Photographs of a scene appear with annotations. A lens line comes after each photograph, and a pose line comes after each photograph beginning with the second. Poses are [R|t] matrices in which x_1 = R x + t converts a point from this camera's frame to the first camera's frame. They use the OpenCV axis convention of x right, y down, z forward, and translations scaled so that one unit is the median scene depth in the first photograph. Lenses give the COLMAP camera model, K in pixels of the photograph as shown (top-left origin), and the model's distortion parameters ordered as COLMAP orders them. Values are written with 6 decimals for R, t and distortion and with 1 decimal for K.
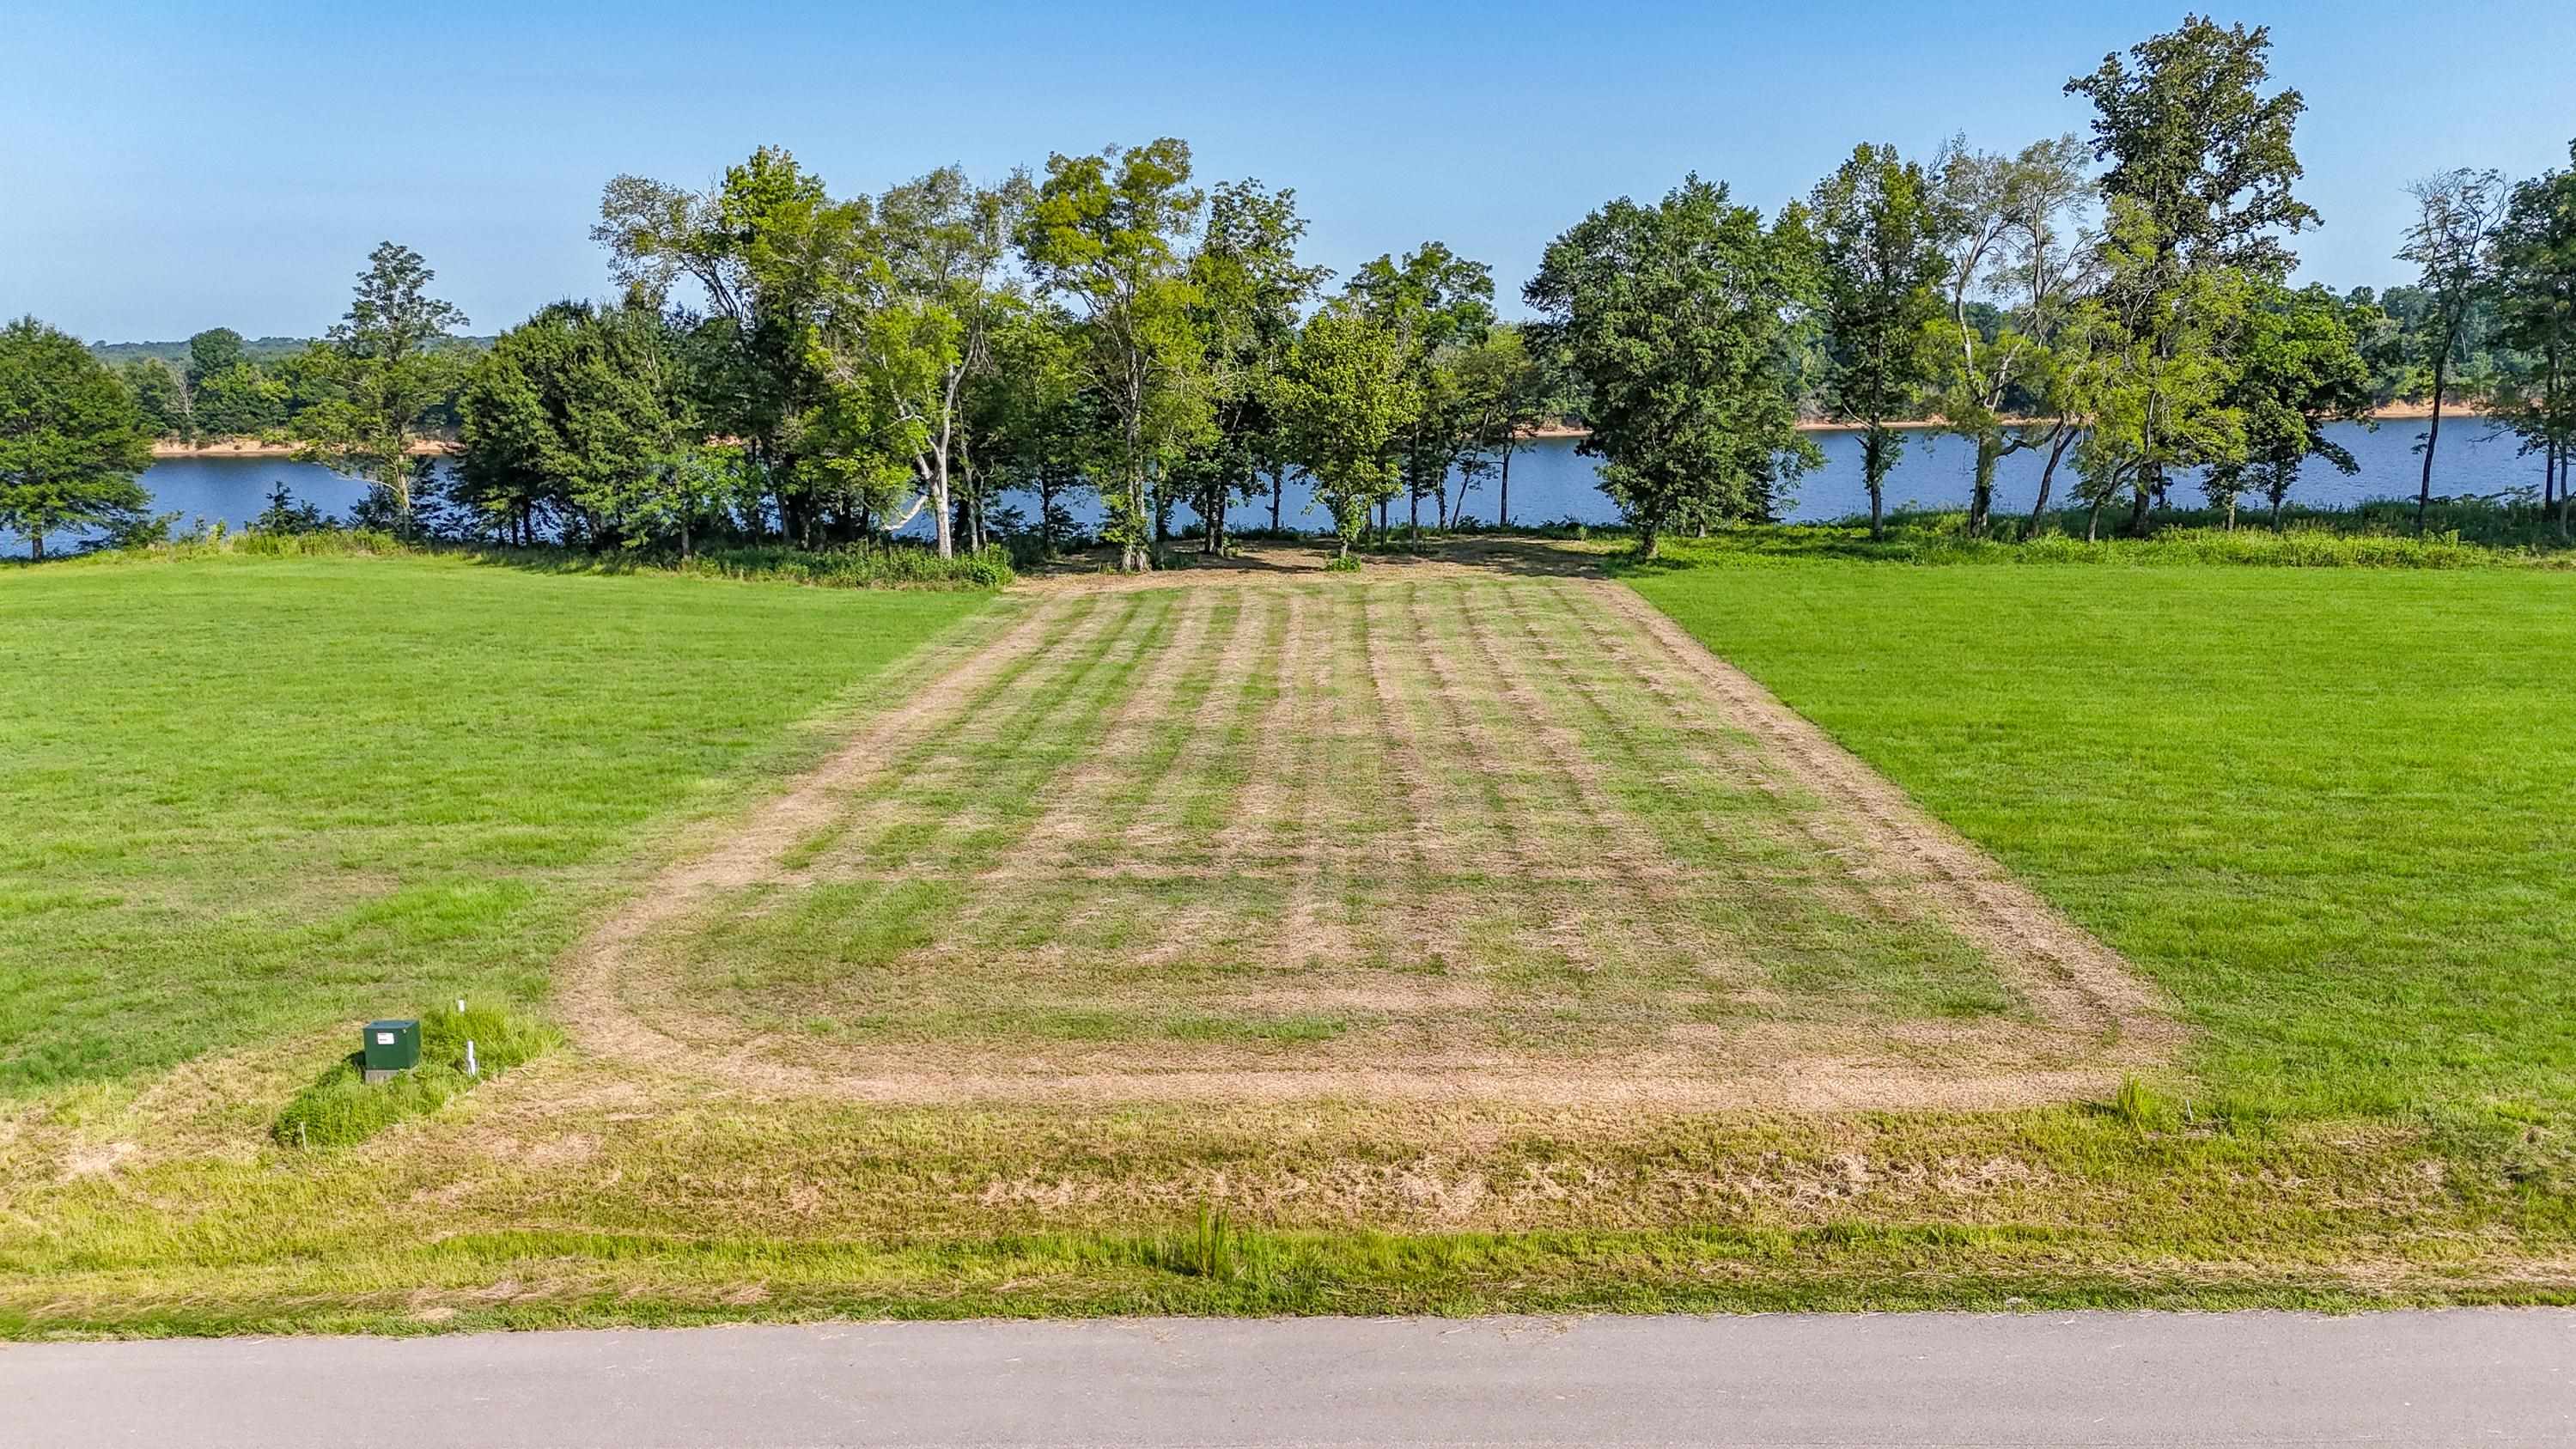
lens RADIAL K [[1901.2, 0, 1300.9], [0, 1901.2, 735.5], [0, 0, 1]] dist [0.064419, -0.065256]
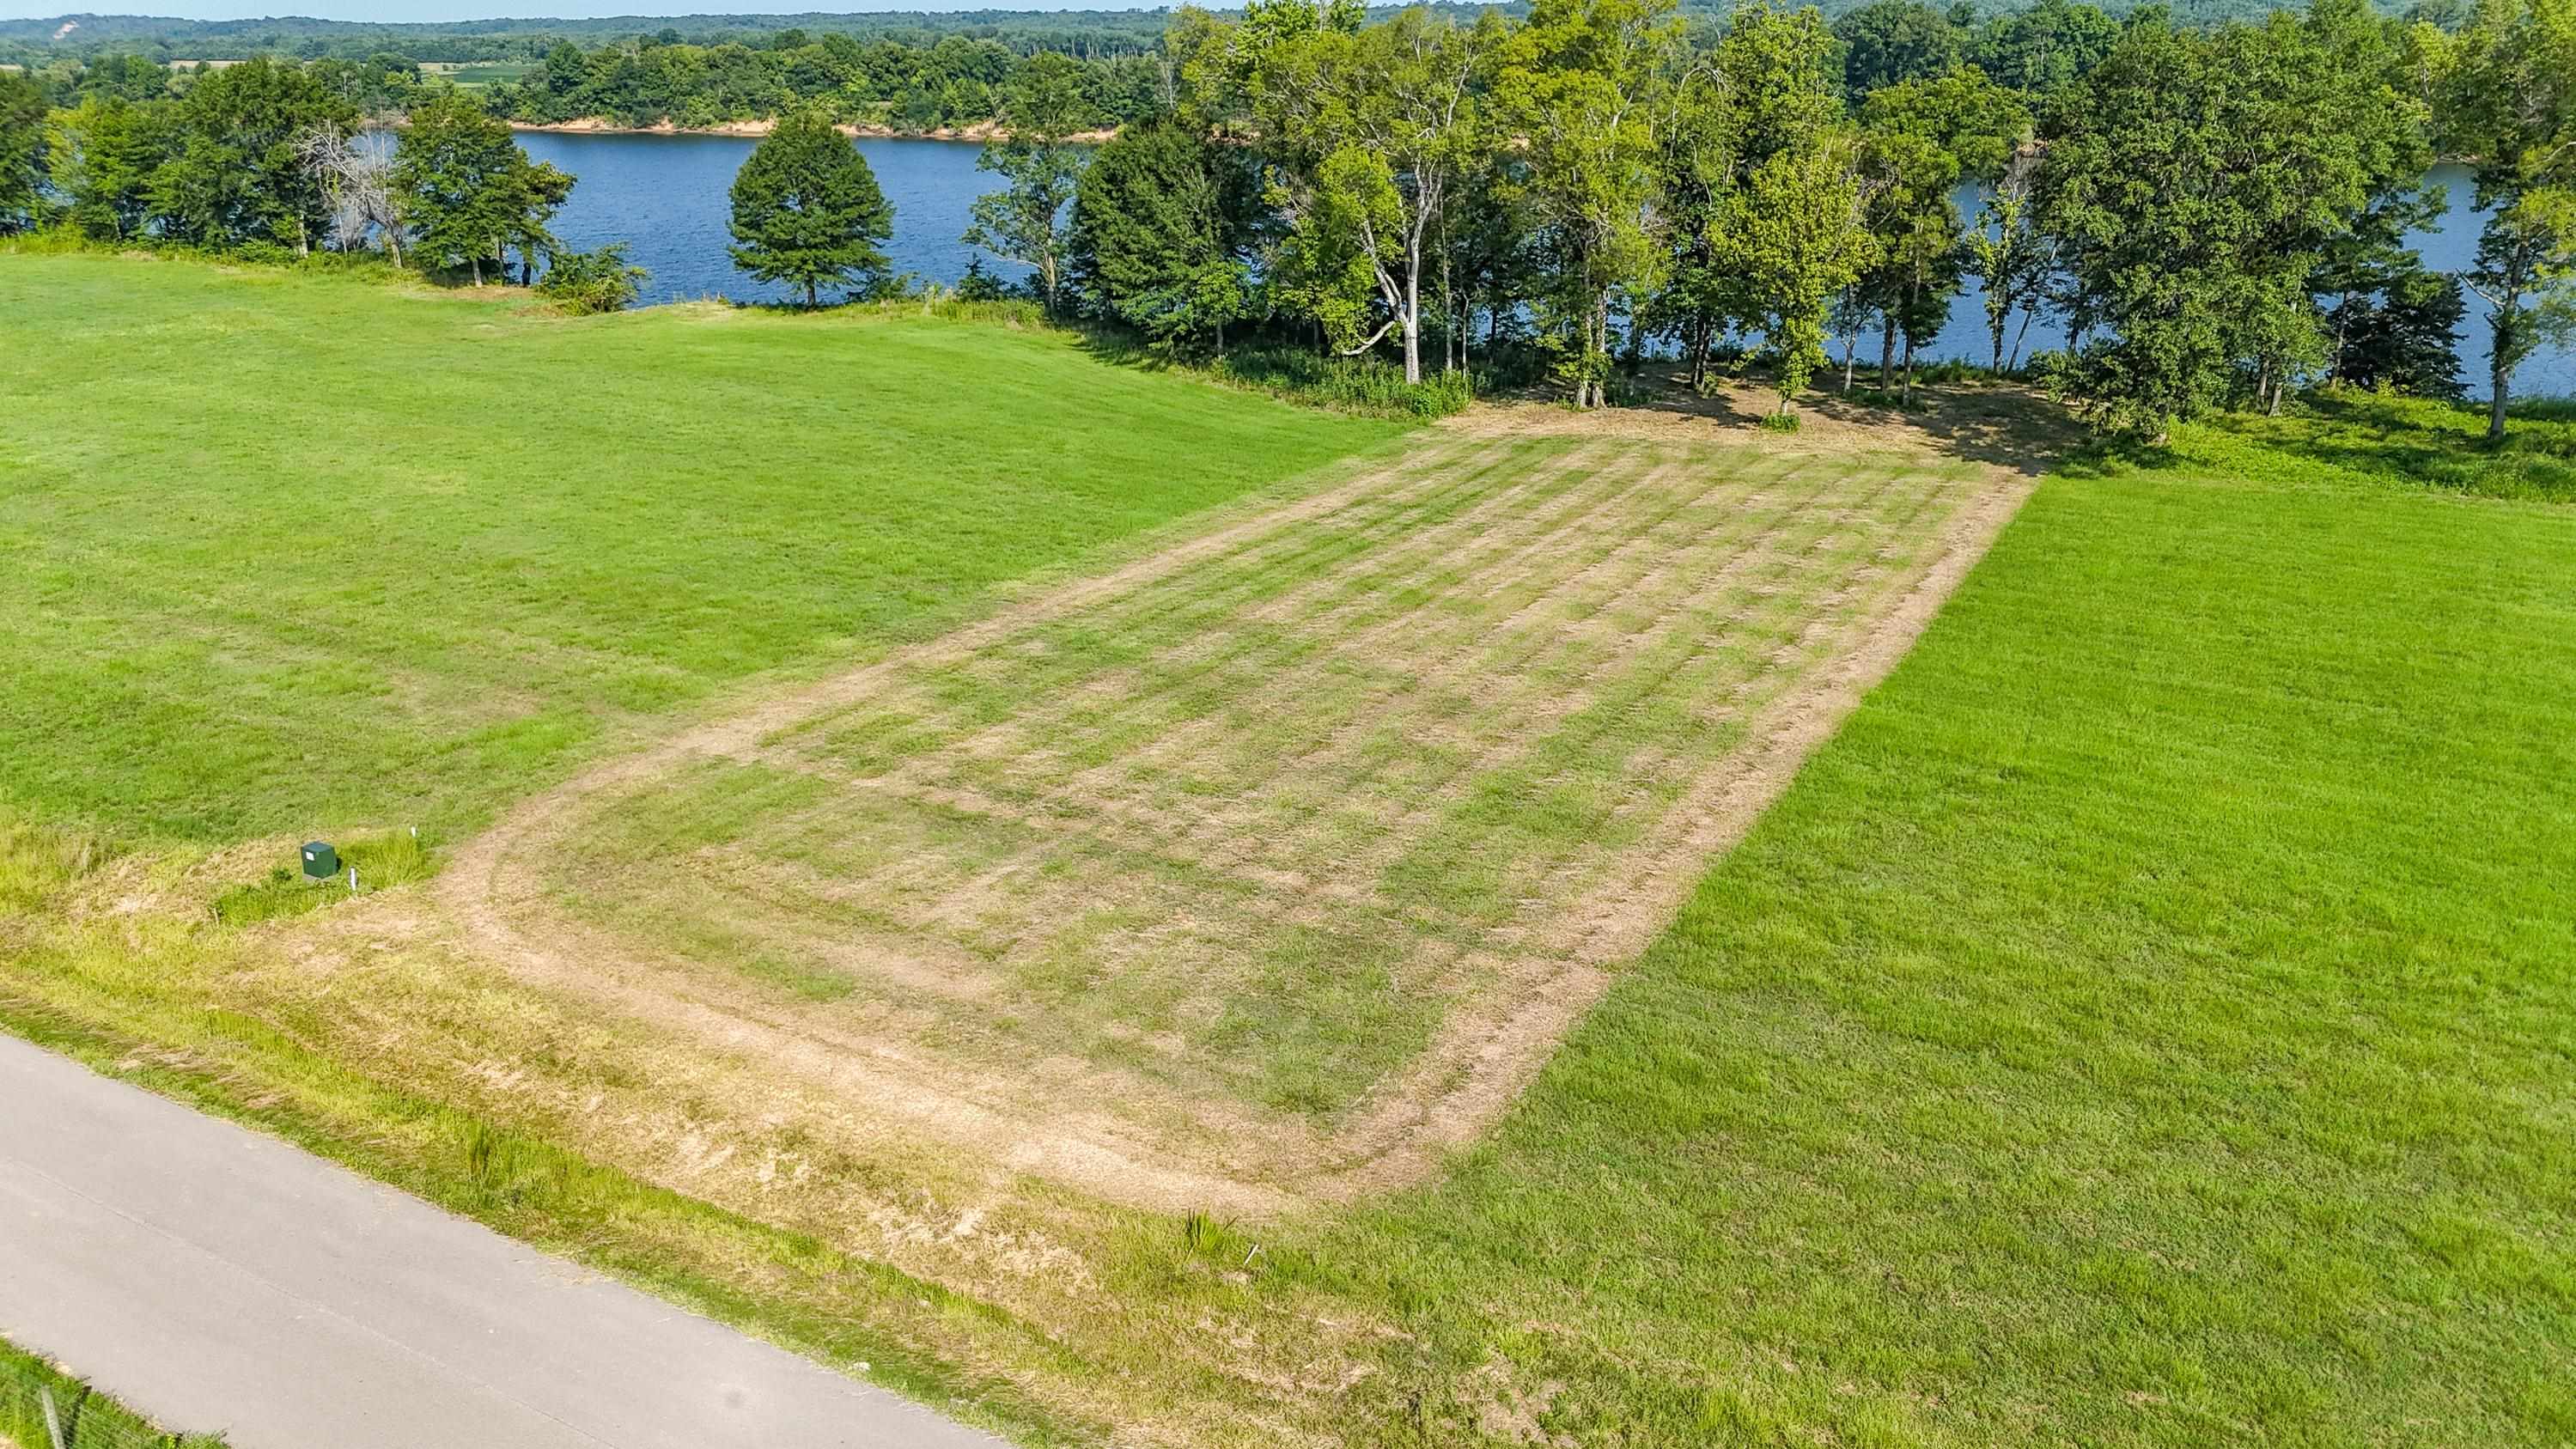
lens RADIAL K [[1901.2, 0, 1287.2], [0, 1901.2, 728.4], [0, 0, 1]] dist [0.064419, -0.065256]
pose [[0.874545, 0.173147, -0.452981, 0.517114], [-0.098710, 0.978091, 0.183290, -0.175873], [0.474792, -0.115582, 0.872475, 0.032704]]
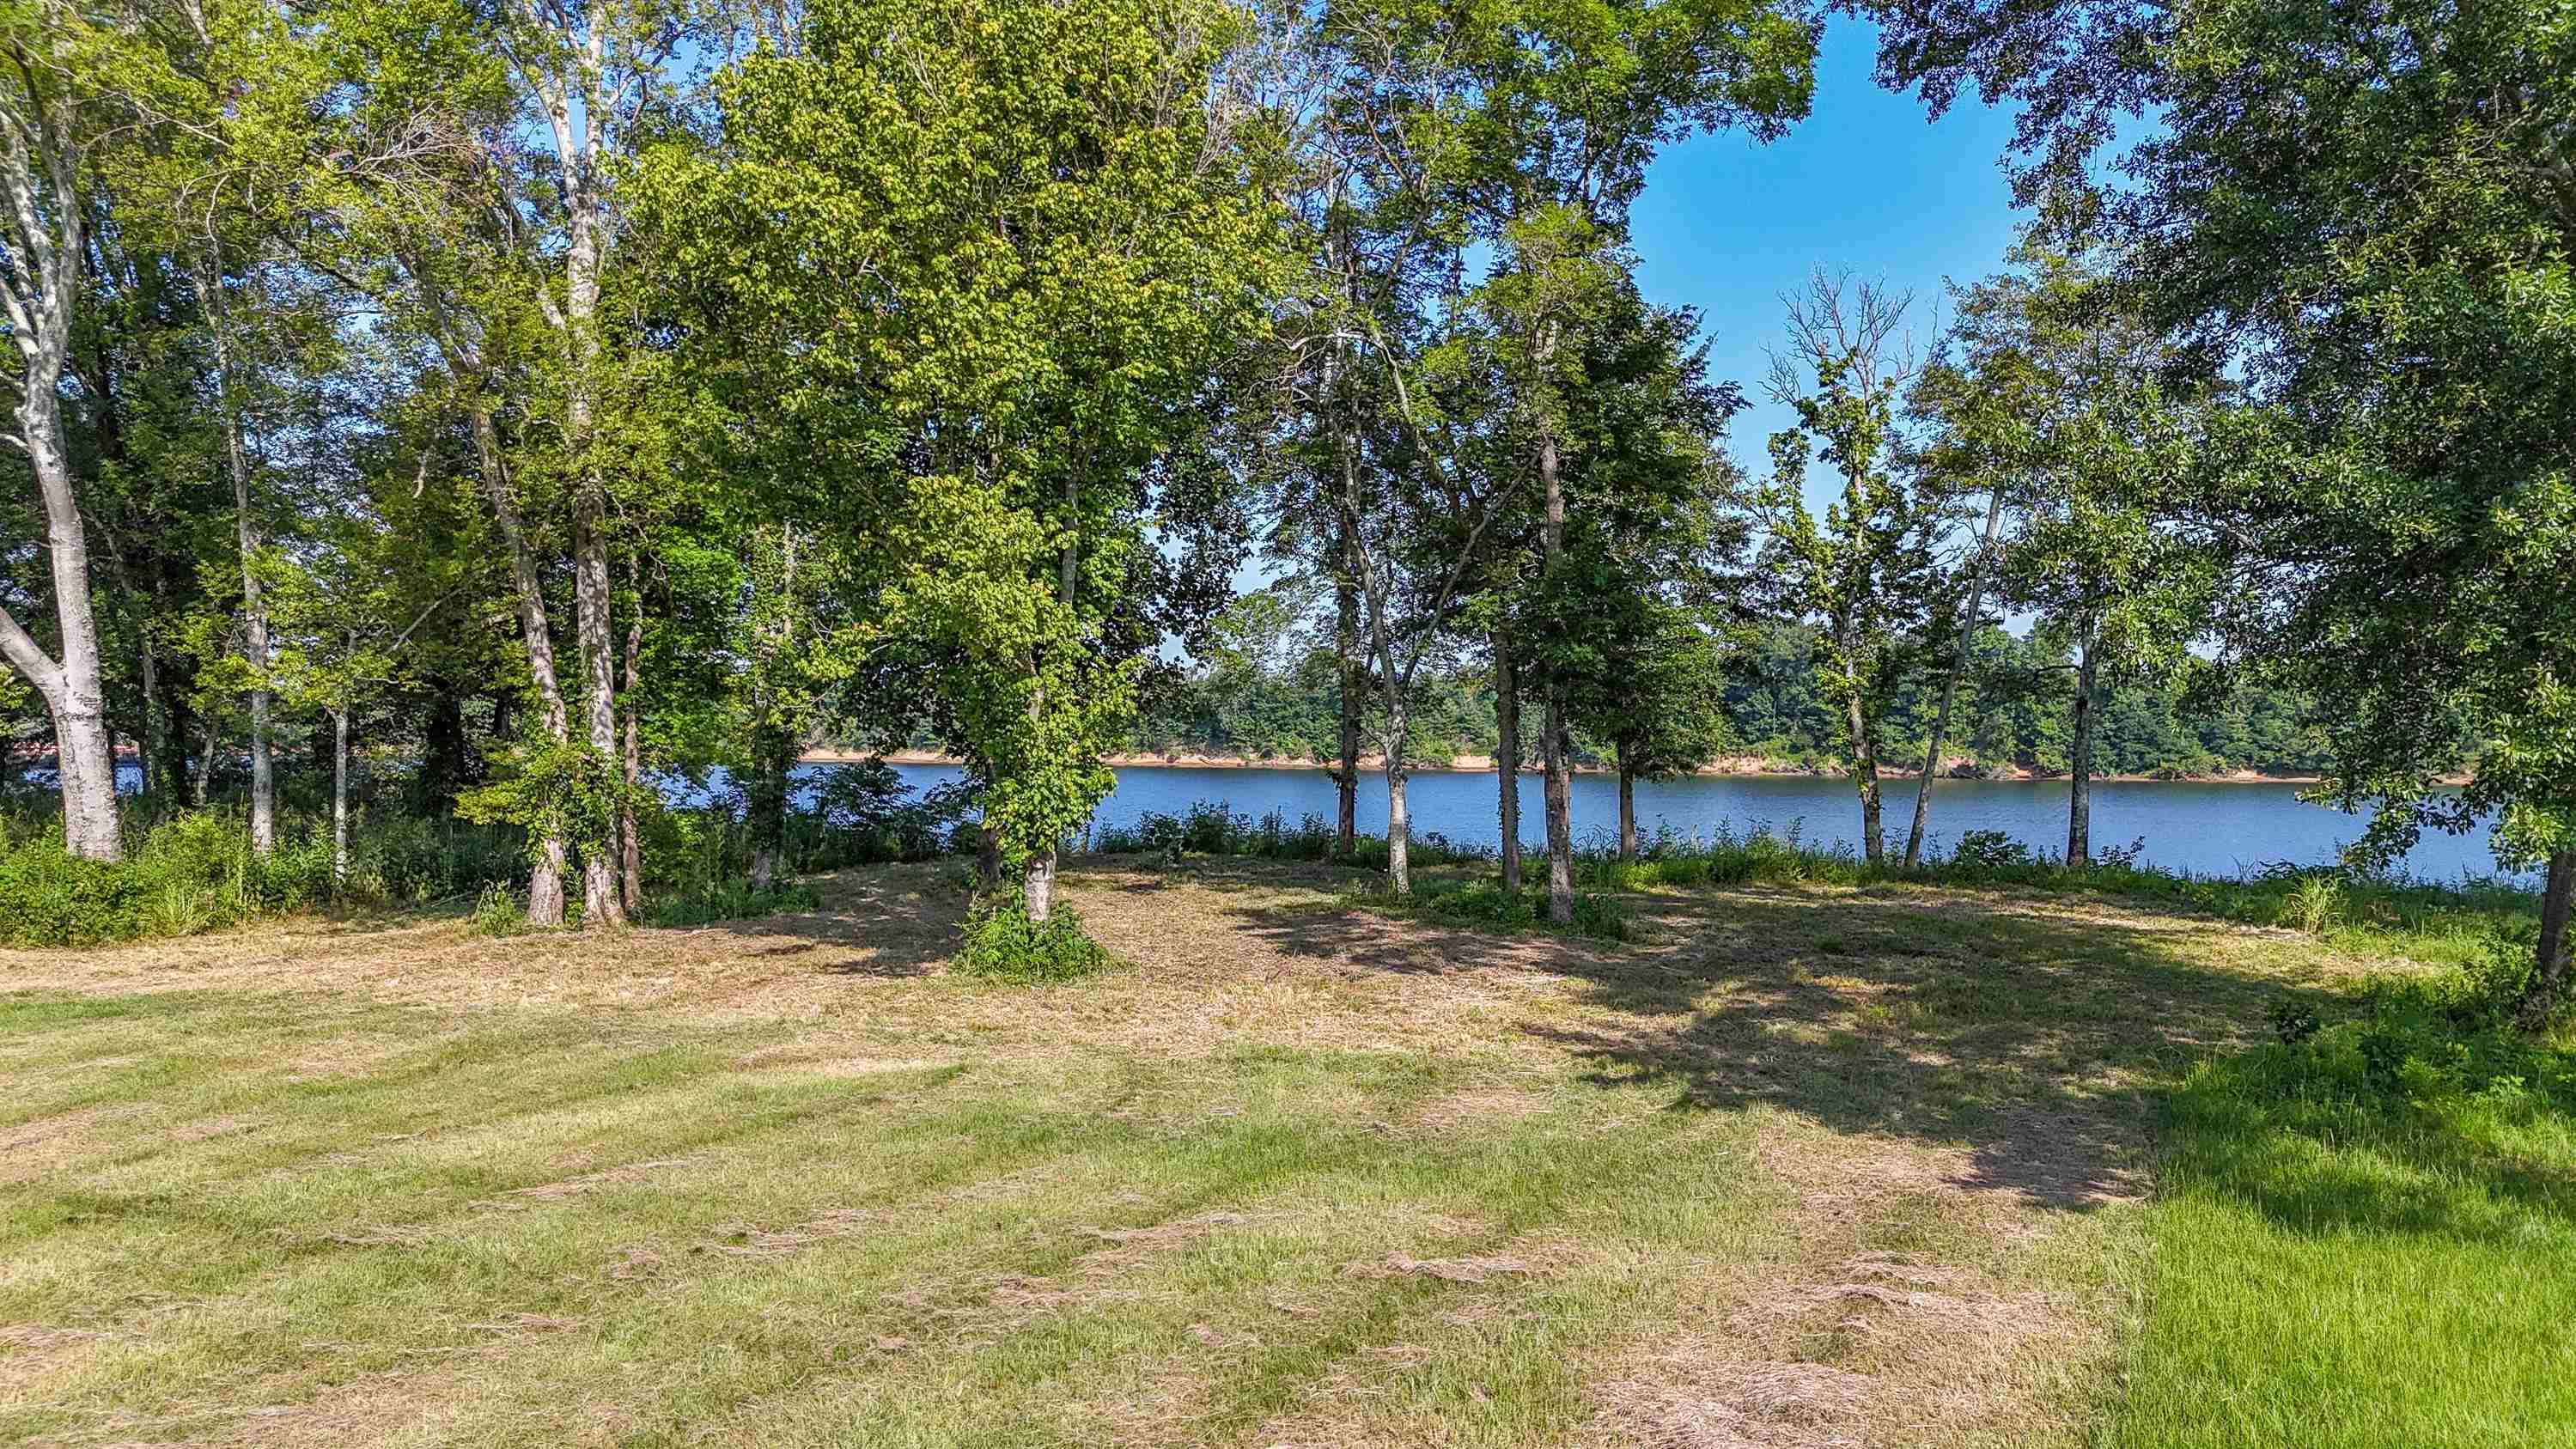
lens RADIAL K [[1901.2, 0, 1266.1], [0, 1901.2, 718.4], [0, 0, 1]] dist [0.064419, -0.065256]
pose [[0.878994, 0.016309, -0.476553, 0.361413], [-0.105780, 0.981182, -0.161531, -0.156856], [0.464951, 0.192395, 0.864179, 1.492750]]
